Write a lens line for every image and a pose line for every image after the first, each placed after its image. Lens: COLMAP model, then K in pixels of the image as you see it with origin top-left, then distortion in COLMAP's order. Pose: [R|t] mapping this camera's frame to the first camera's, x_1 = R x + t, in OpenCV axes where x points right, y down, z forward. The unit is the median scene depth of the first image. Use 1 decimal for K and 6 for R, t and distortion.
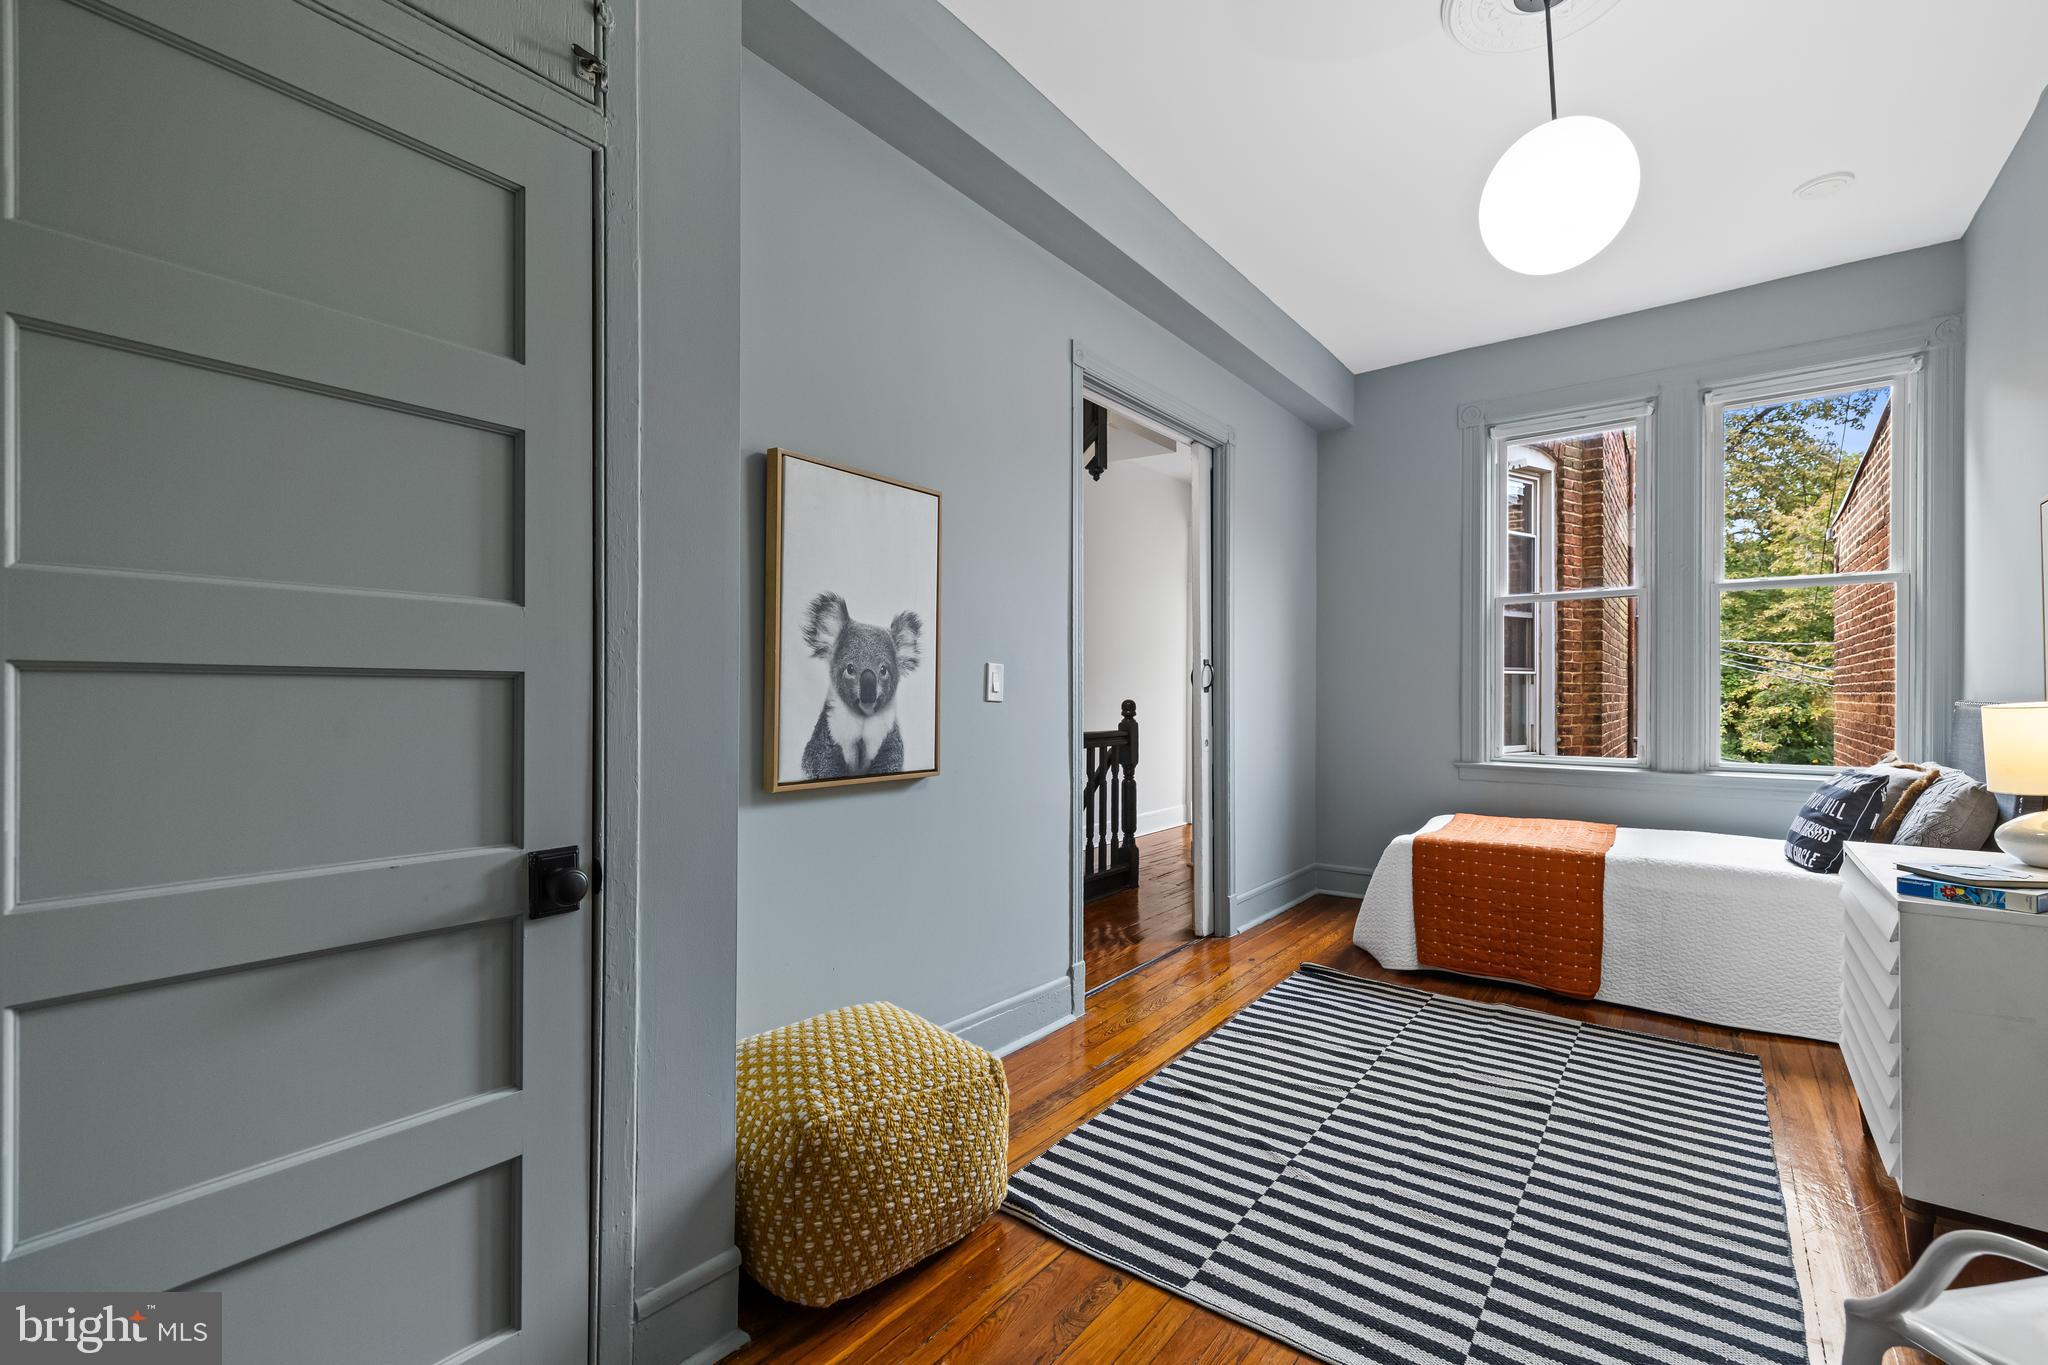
lens RADIAL K [[878.2, 0, 1024.8], [0, 878.2, 693.3], [0, 0, 1]] dist [0.002704, 0.001010]
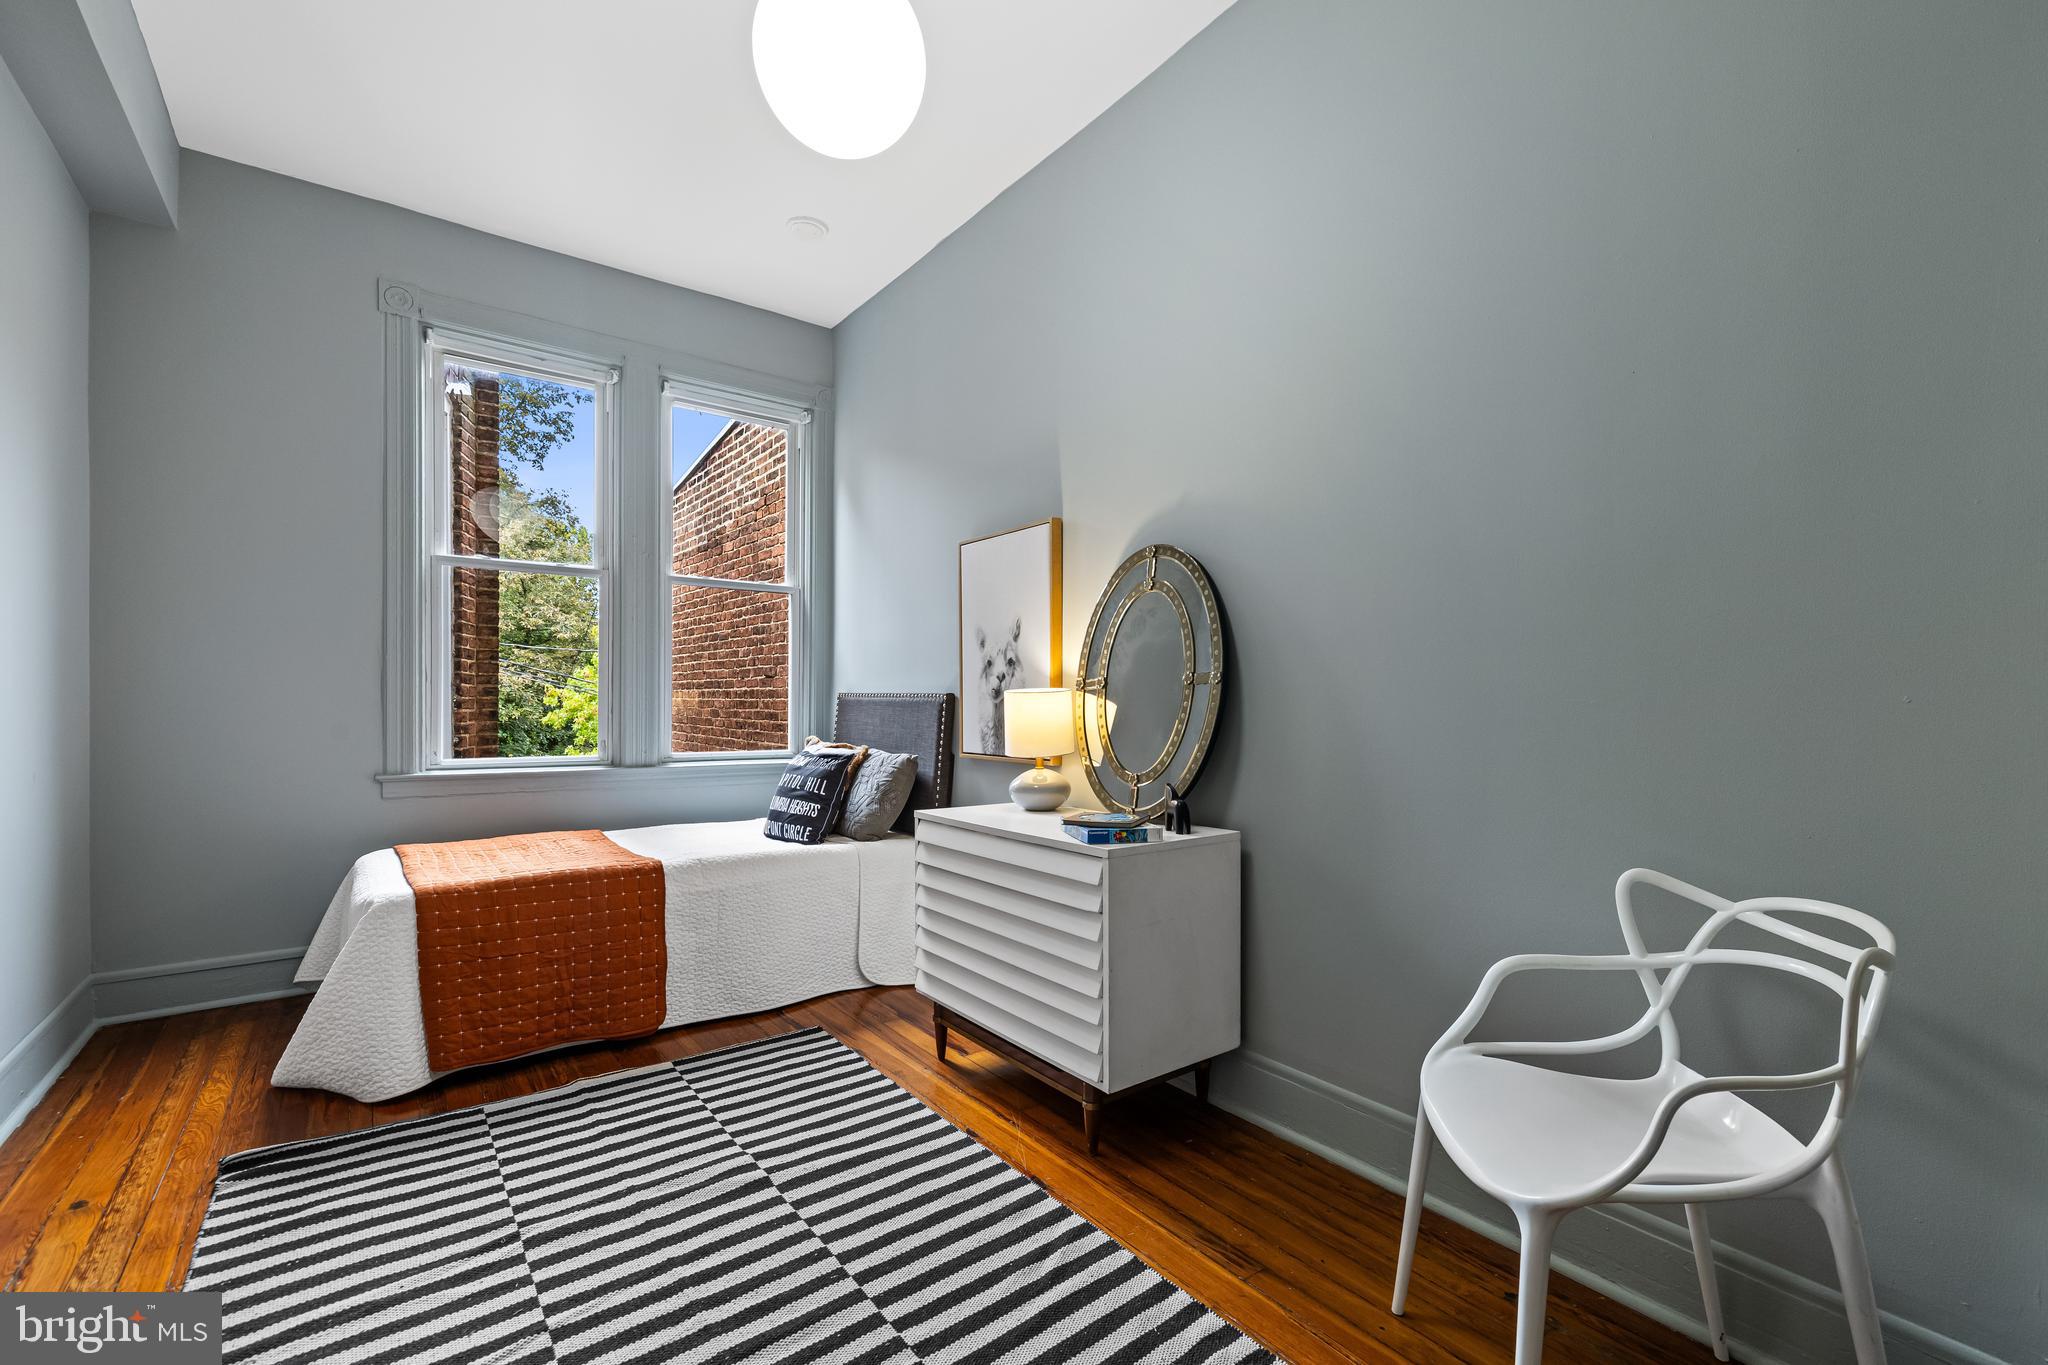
lens RADIAL K [[878.2, 0, 1038.5], [0, 878.2, 710.0], [0, 0, 1]] dist [0.002704, 0.001010]
pose [[0.255512, -0.007581, 0.966776, -0.092995], [-0.007874, 0.999920, 0.009922, 0.018647], [-0.966774, -0.010147, 0.255431, 0.407976]]
